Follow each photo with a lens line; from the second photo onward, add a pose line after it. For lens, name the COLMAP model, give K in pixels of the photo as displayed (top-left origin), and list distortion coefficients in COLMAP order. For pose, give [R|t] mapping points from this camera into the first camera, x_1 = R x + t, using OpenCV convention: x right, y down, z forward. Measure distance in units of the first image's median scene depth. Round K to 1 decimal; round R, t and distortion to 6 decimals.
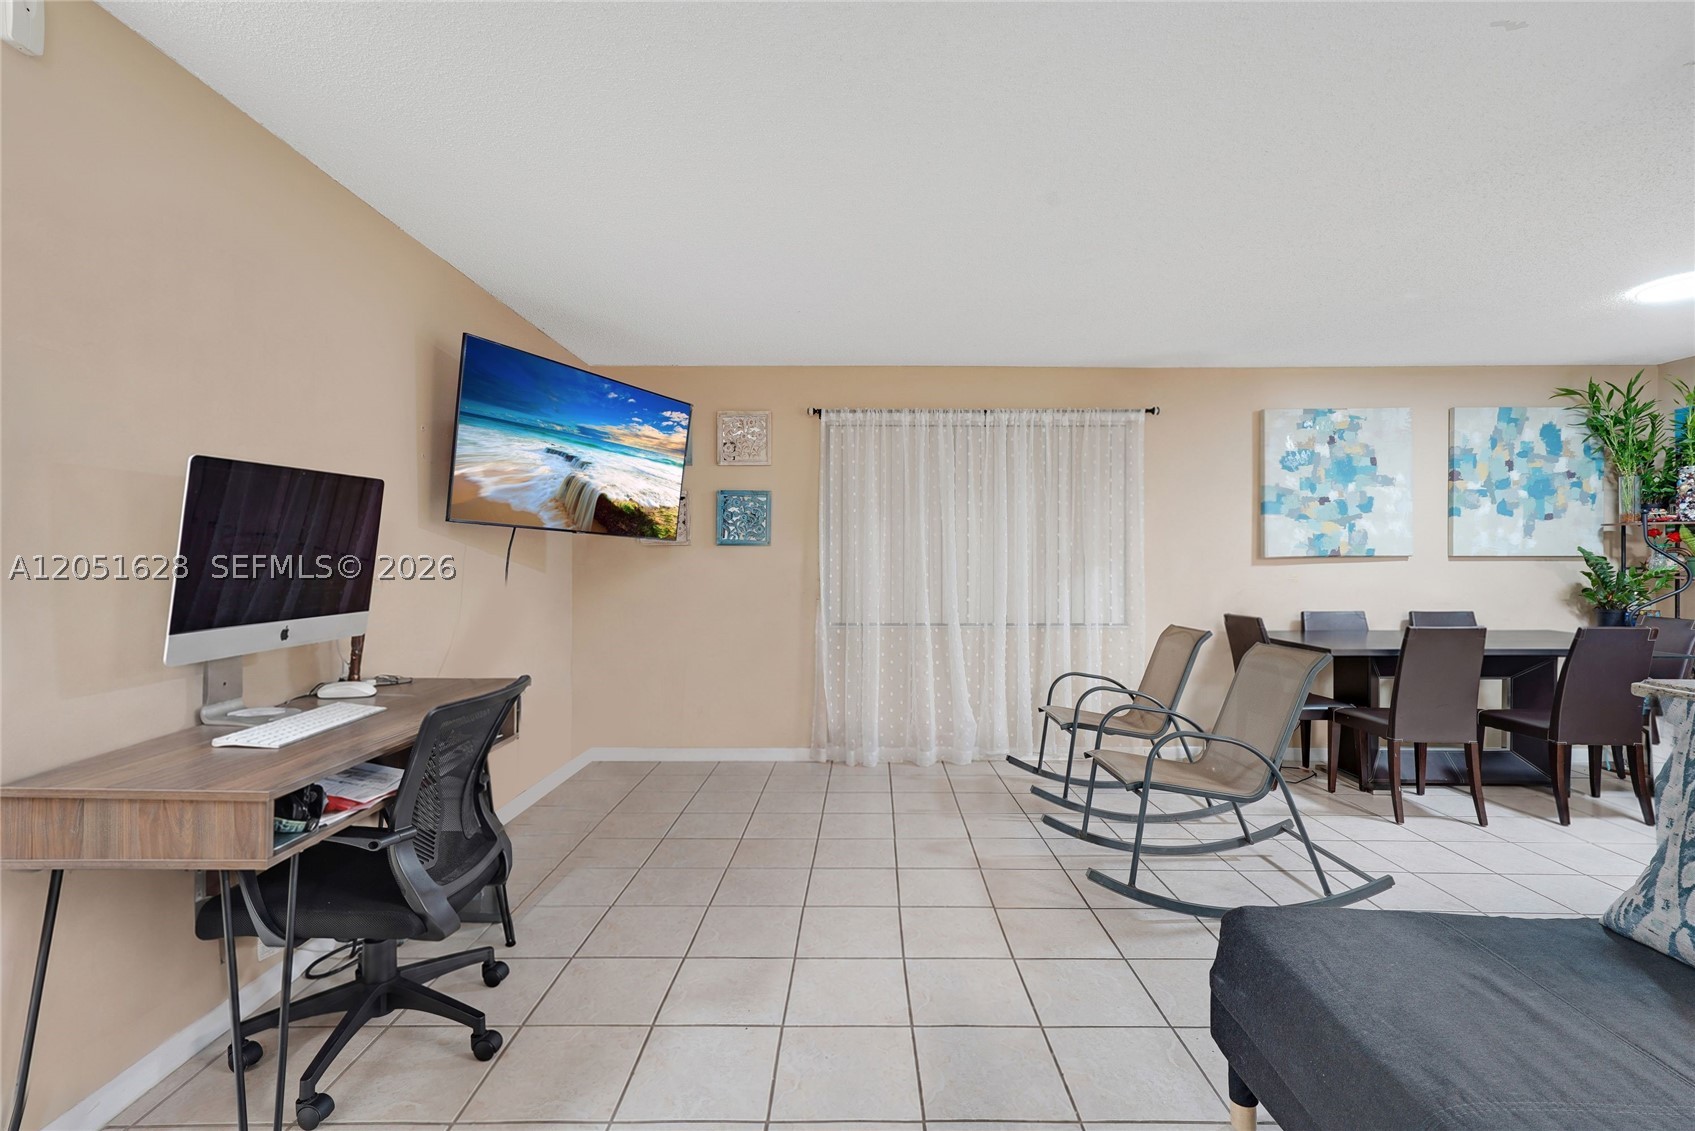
lens RADIAL K [[729.2, 0, 847.5], [0, 729.2, 565.5], [0, 0, 1]] dist [-0.003873, -0.000371]
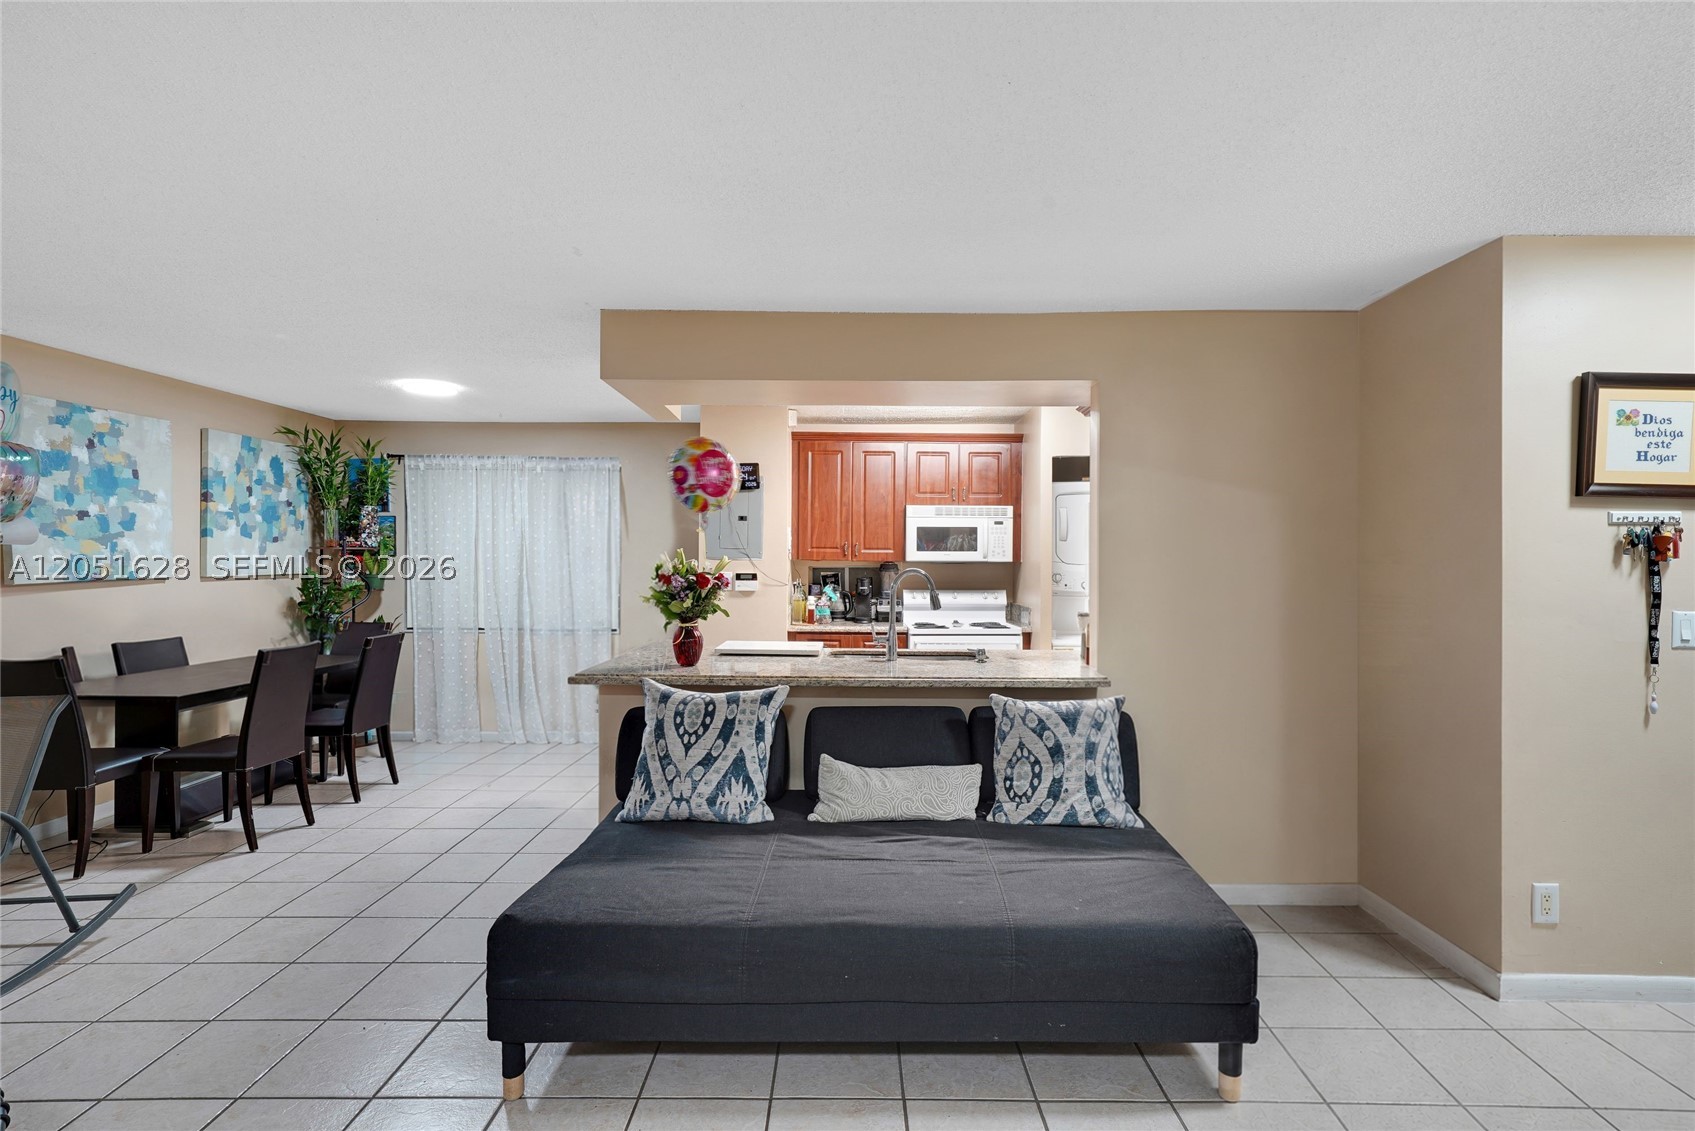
lens RADIAL K [[729.2, 0, 847.5], [0, 729.2, 565.5], [0, 0, 1]] dist [-0.003873, -0.000371]
pose [[0.012059, -0.004394, 0.999918, -0.160411], [0.007956, 0.999959, 0.004298, -0.026472], [-0.999896, 0.007903, 0.012094, 0.108251]]
